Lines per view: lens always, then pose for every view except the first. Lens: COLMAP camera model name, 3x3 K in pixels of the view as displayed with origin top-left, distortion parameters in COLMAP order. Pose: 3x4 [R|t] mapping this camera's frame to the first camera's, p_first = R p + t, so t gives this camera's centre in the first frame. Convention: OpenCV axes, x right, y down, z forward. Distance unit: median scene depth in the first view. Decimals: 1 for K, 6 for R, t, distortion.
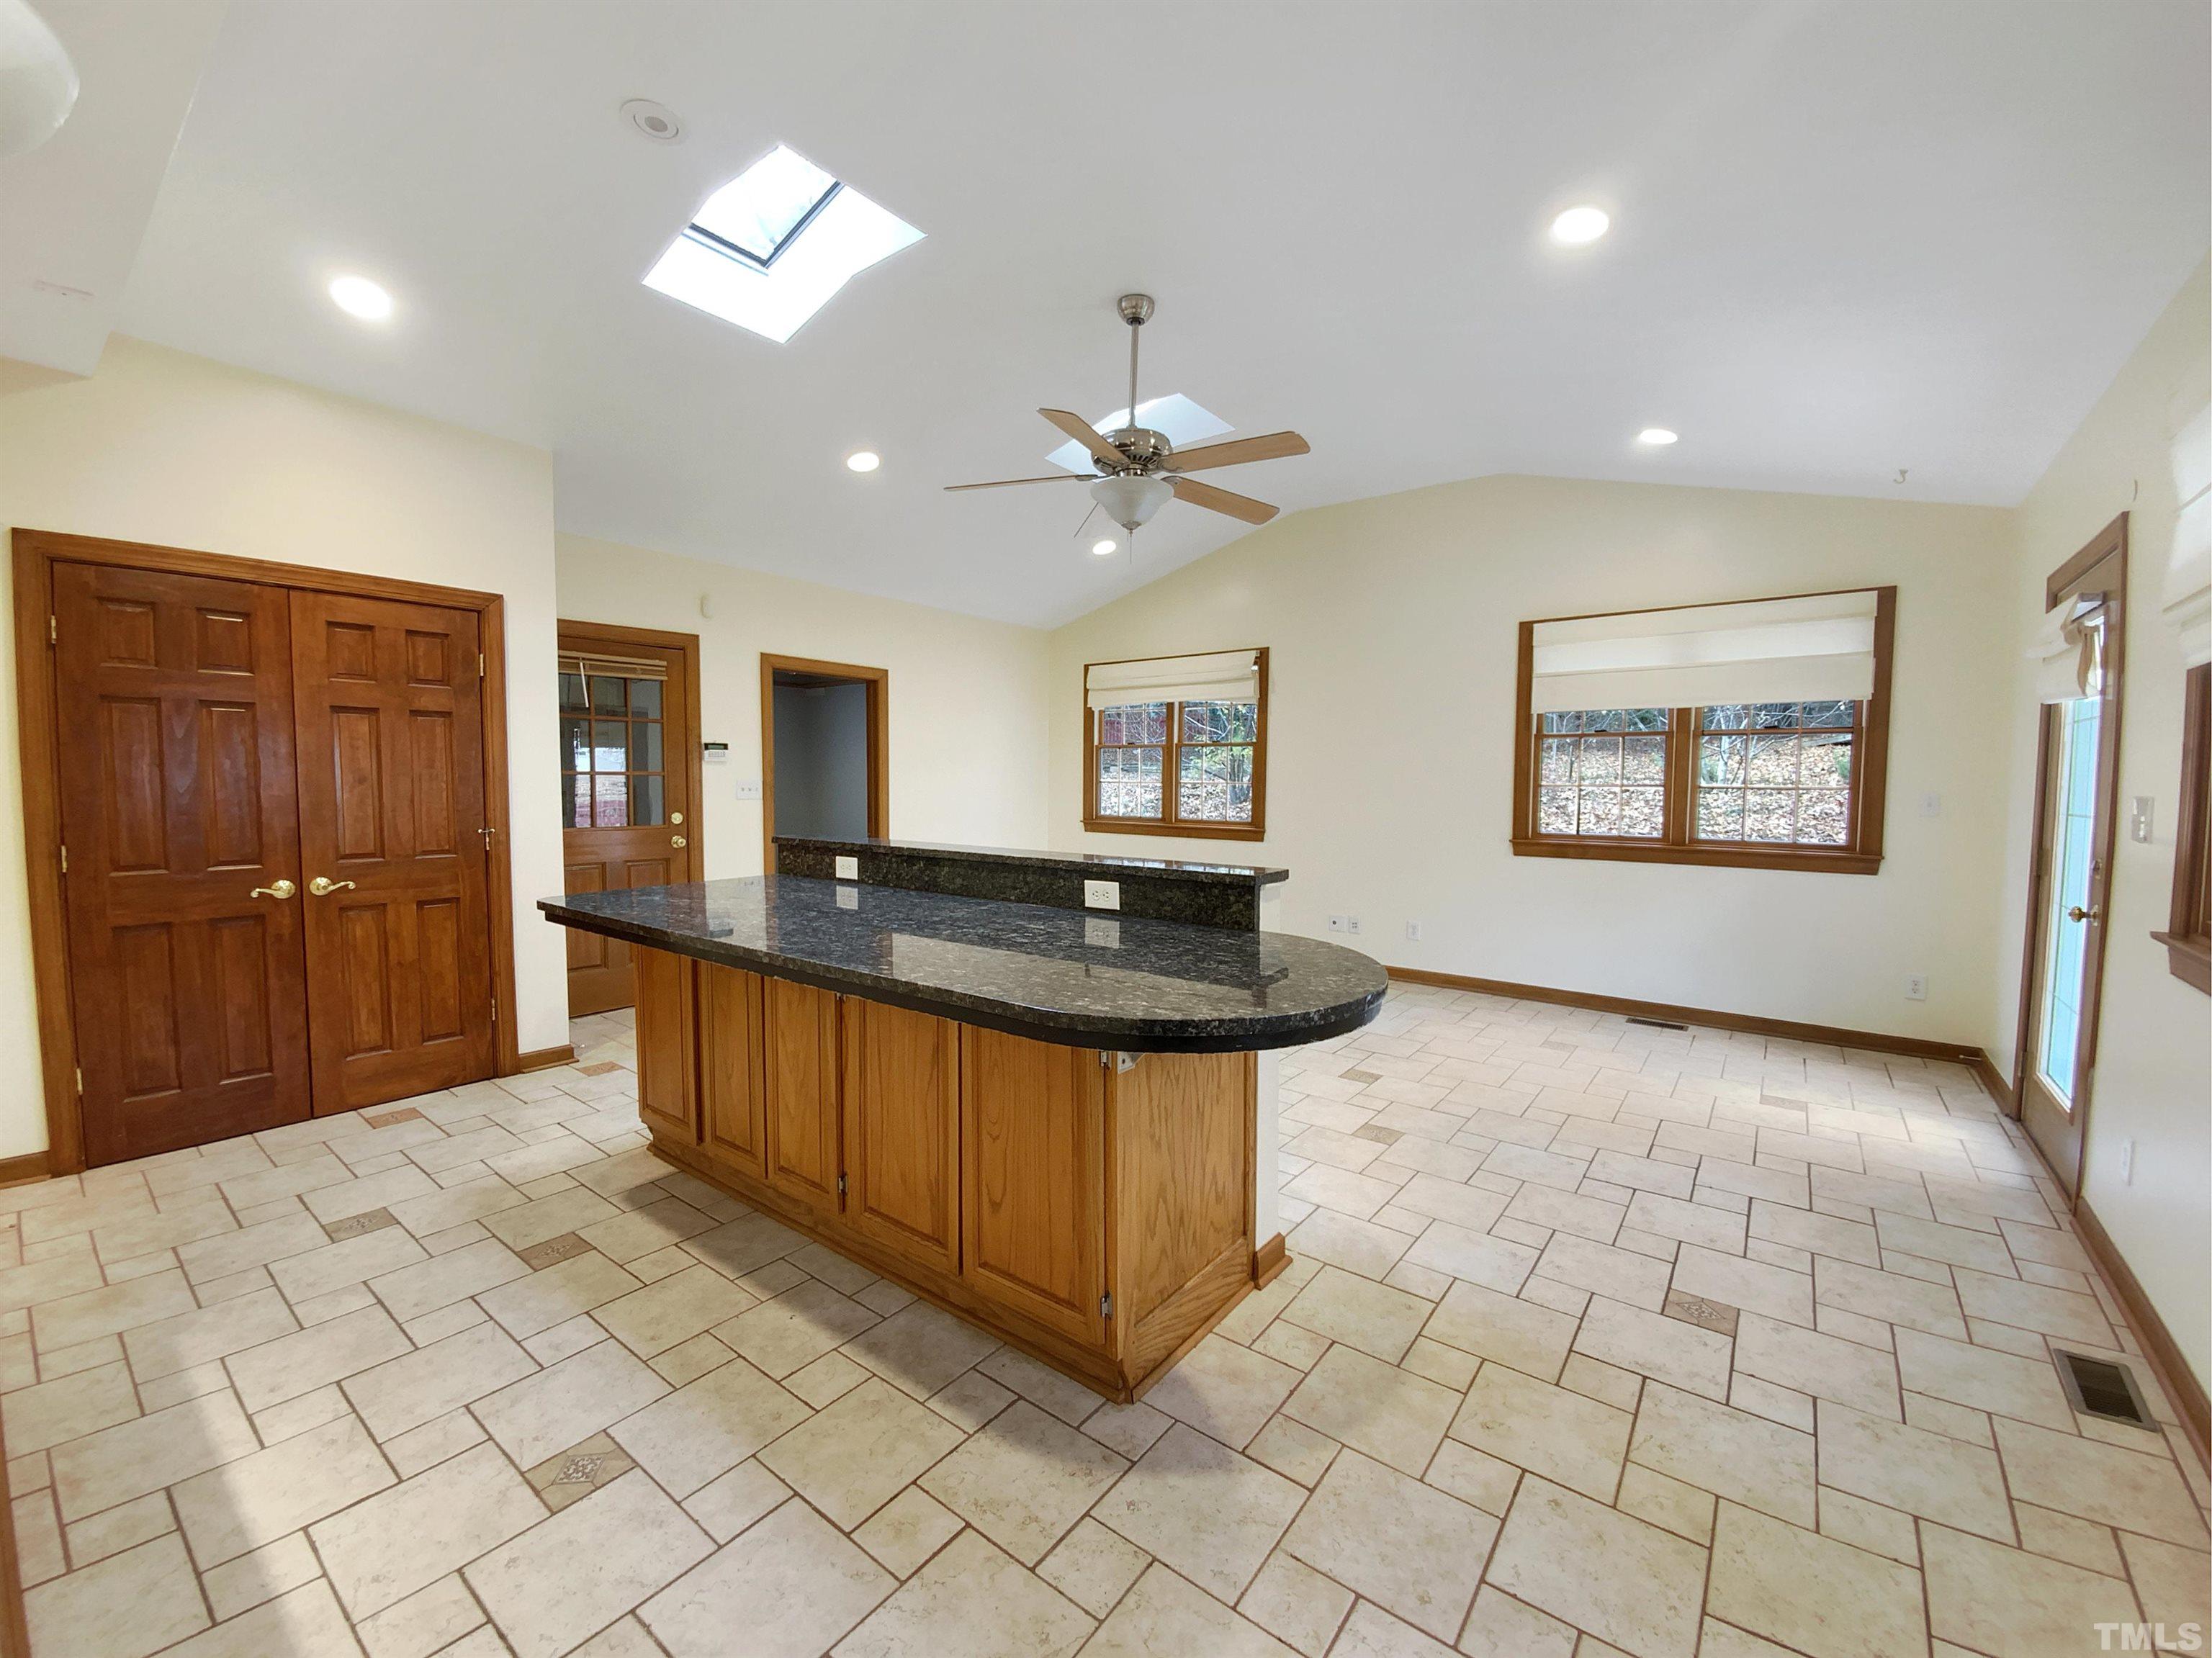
lens RADIAL K [[898.4, 0, 1097.7], [0, 898.4, 832.6], [0, 0, 1]] dist [0.003155, -0.012046]
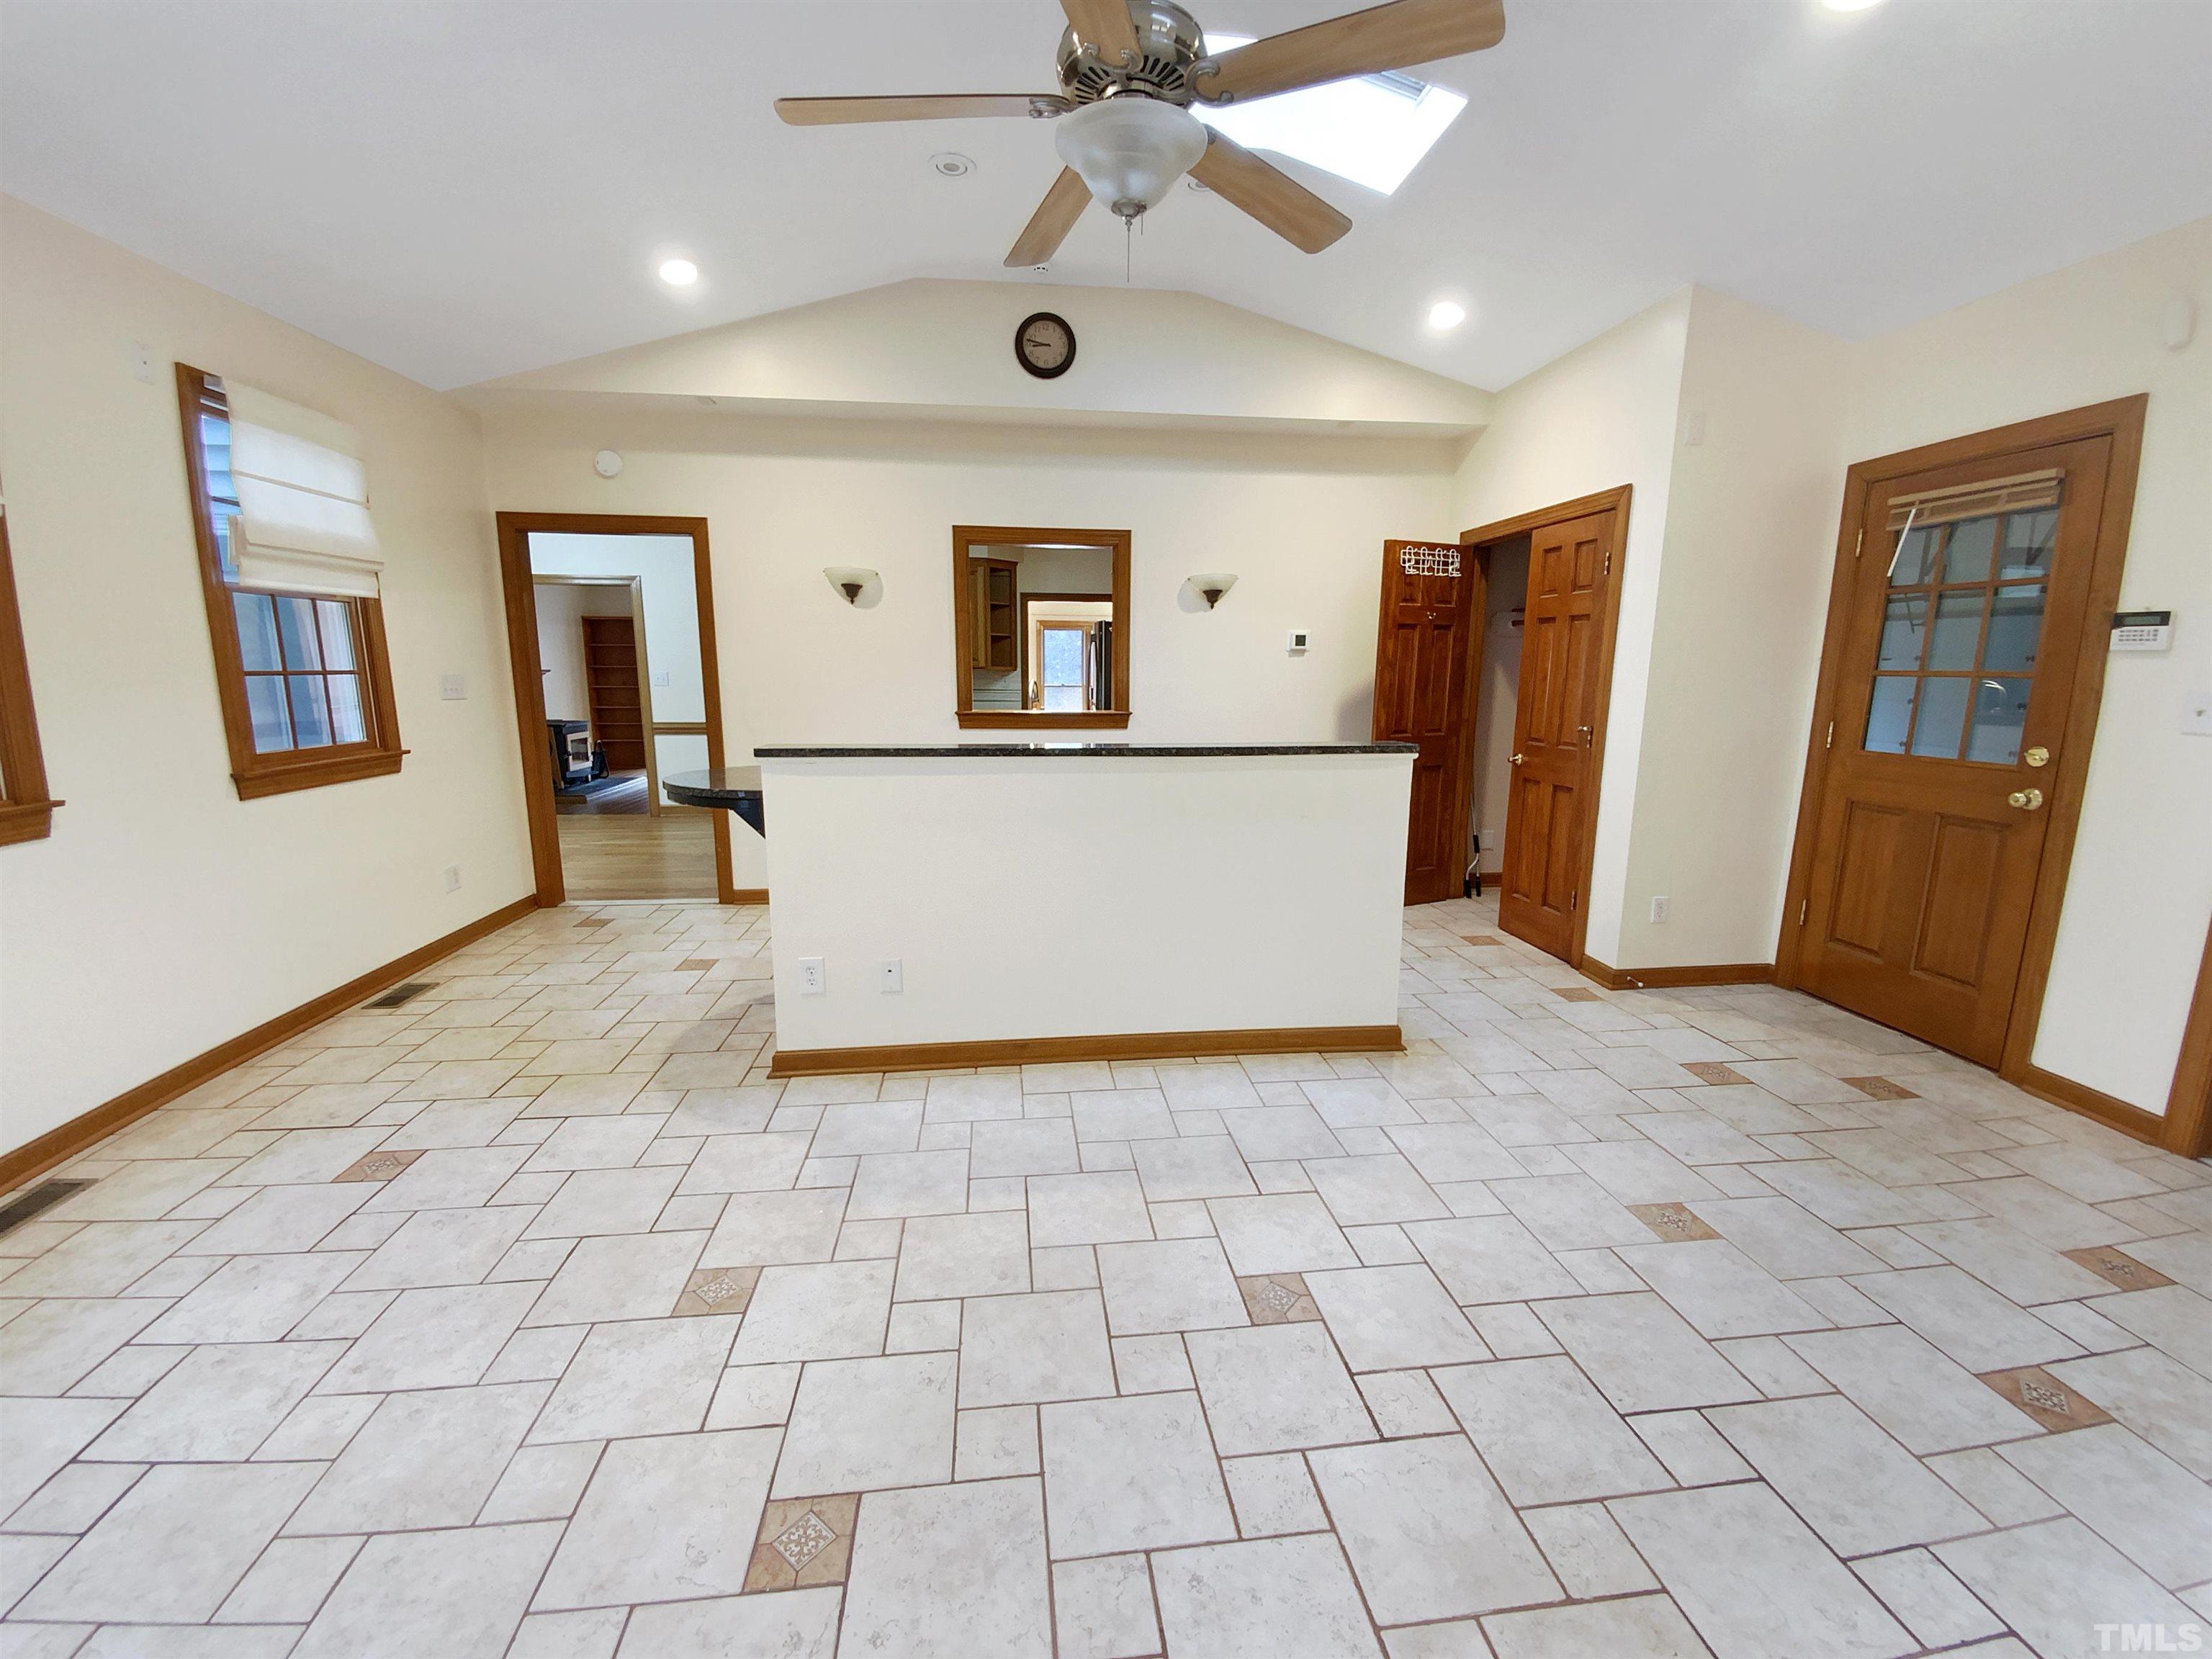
lens RADIAL K [[898.5, 0, 1097.7], [0, 898.5, 833.1], [0, 0, 1]] dist [0.003155, -0.012046]
pose [[-0.717044, 0.114151, -0.687617, 0.491999], [-0.053063, 0.974696, 0.217143, -0.087822], [0.695005, 0.192188, -0.692843, 1.490606]]
